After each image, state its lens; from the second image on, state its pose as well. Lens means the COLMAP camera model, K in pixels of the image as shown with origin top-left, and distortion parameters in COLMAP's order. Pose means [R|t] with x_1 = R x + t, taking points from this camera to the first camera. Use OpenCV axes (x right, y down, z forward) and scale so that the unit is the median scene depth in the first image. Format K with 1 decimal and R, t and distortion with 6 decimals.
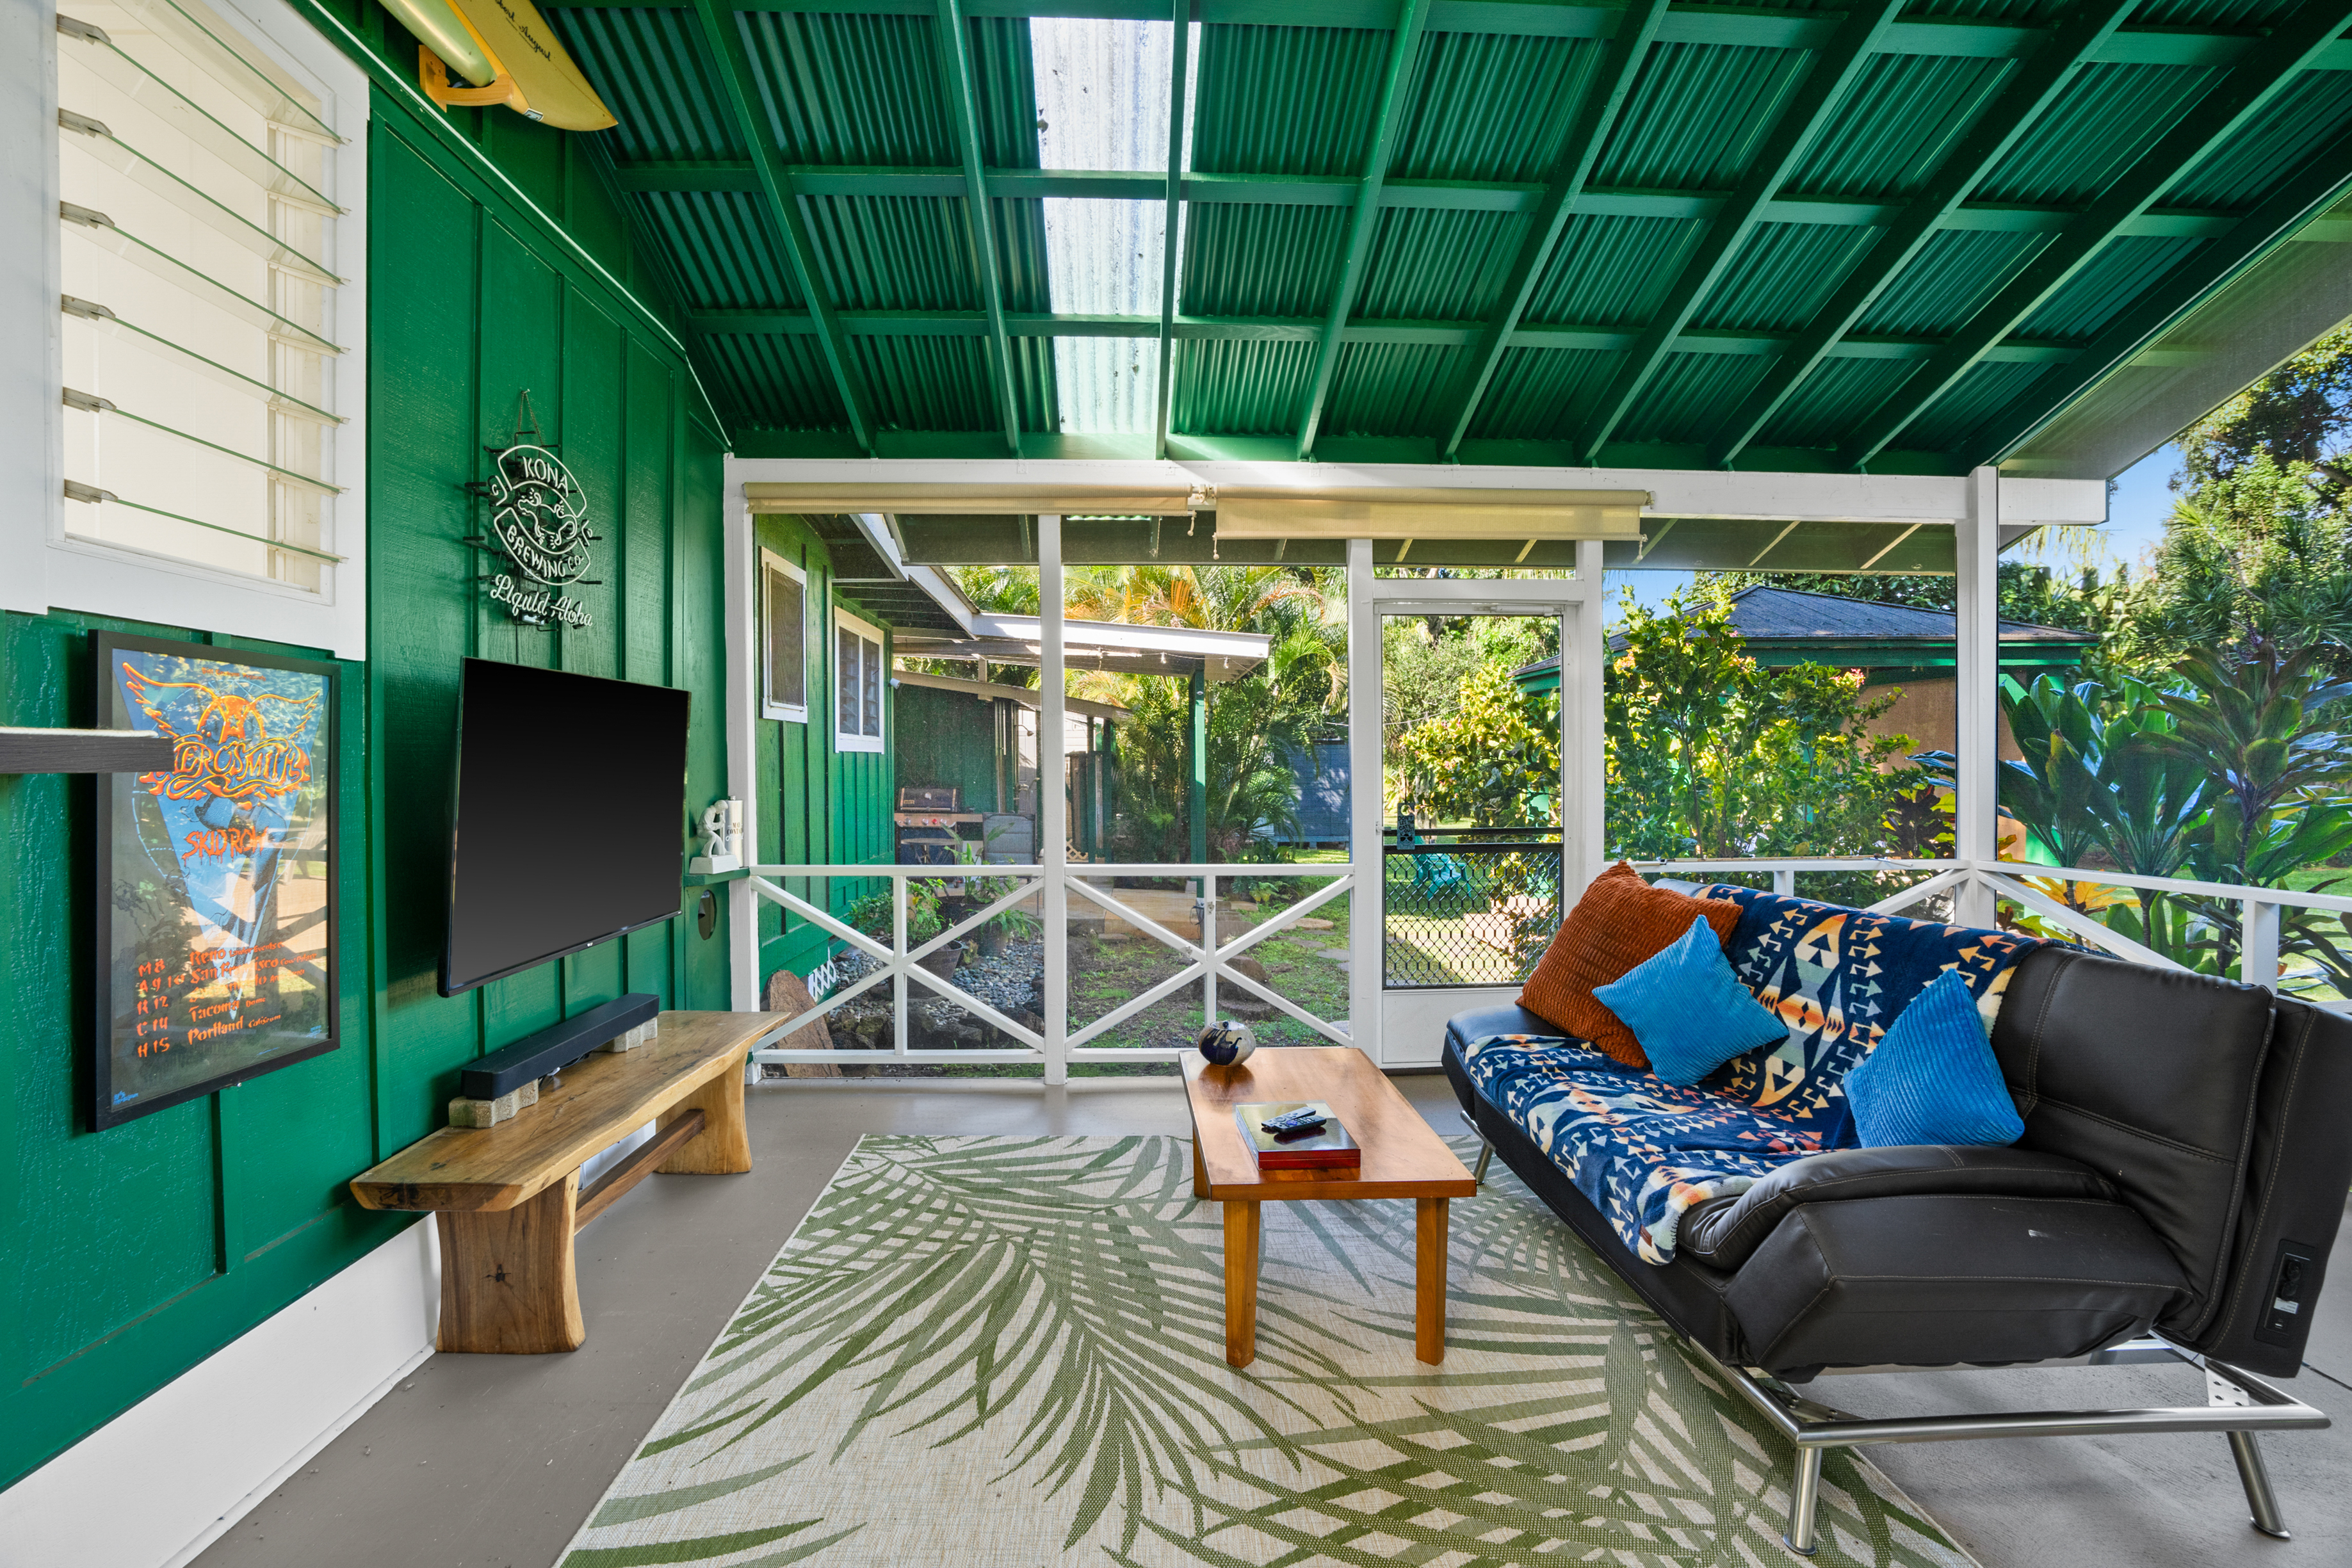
lens RADIAL K [[1095.8, 0, 1179.4], [0, 1095.8, 778.8], [0, 0, 1]] dist [-0.073213, 0.024860]
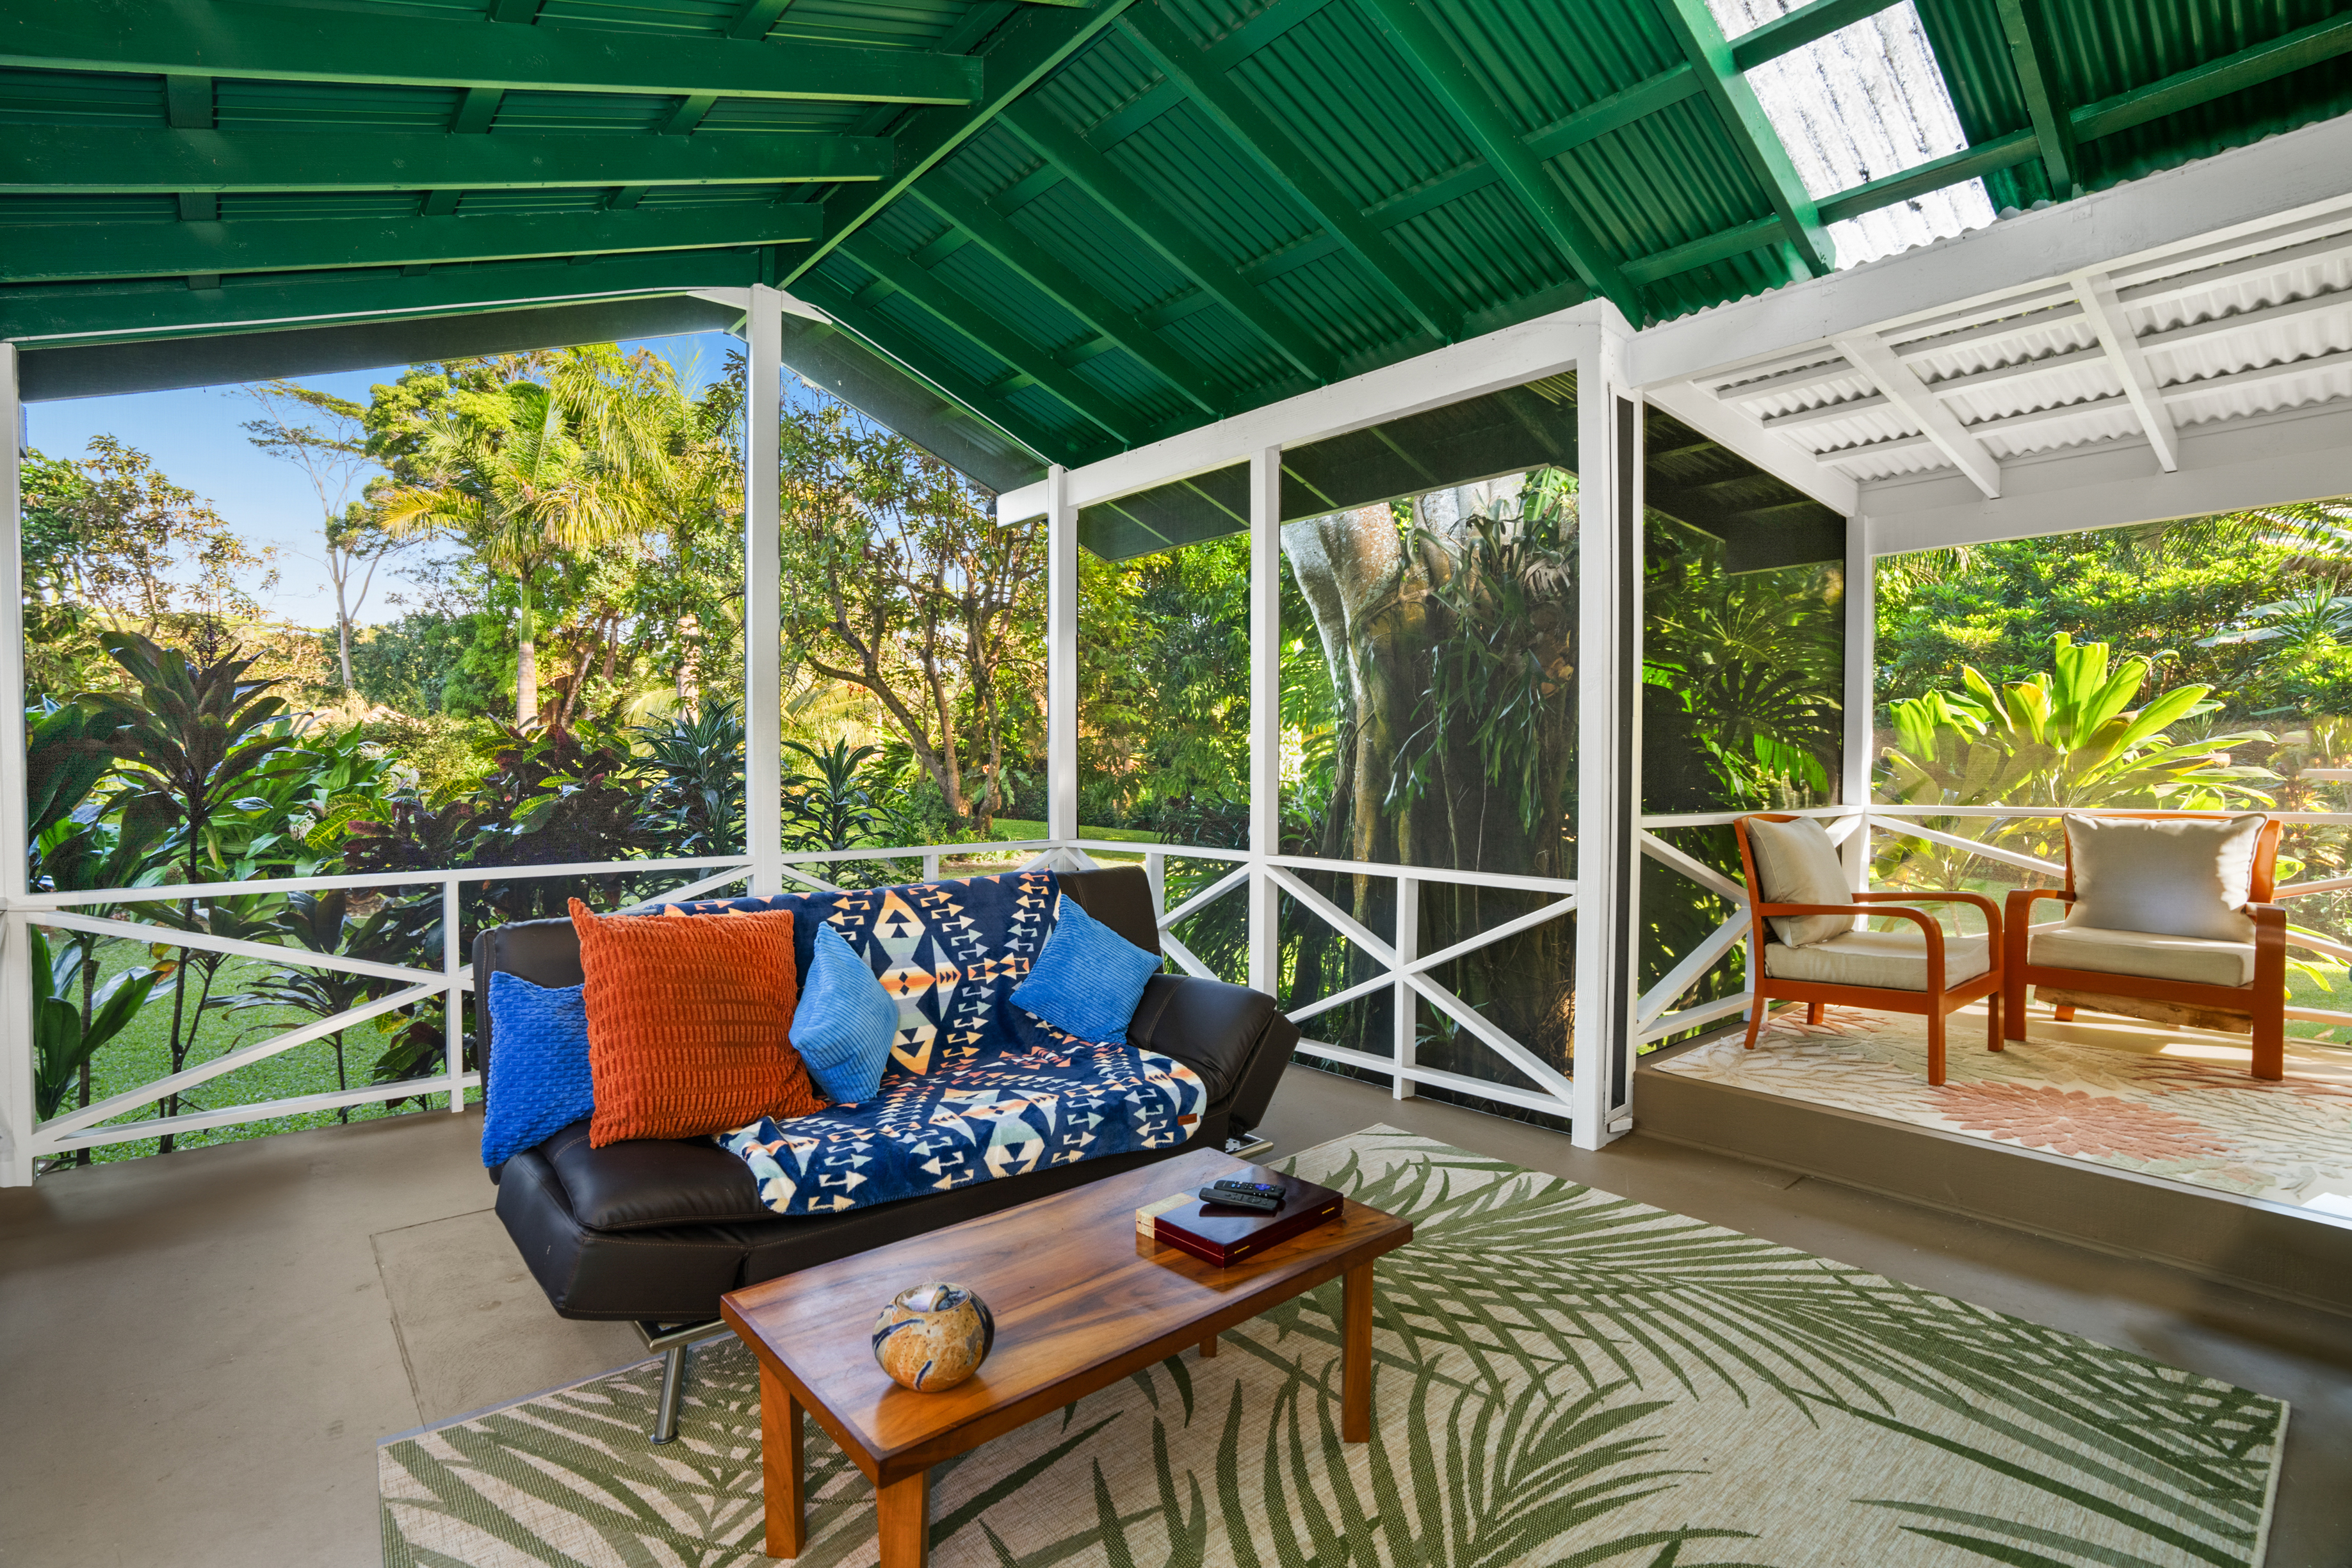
lens RADIAL K [[1095.8, 0, 1179.4], [0, 1095.8, 778.8], [0, 0, 1]] dist [-0.073213, 0.024860]
pose [[-0.623786, 0.006381, 0.781569, -0.529329], [0.017429, 0.999832, 0.005747, 0.007763], [-0.781401, 0.017206, -0.623793, 1.640975]]
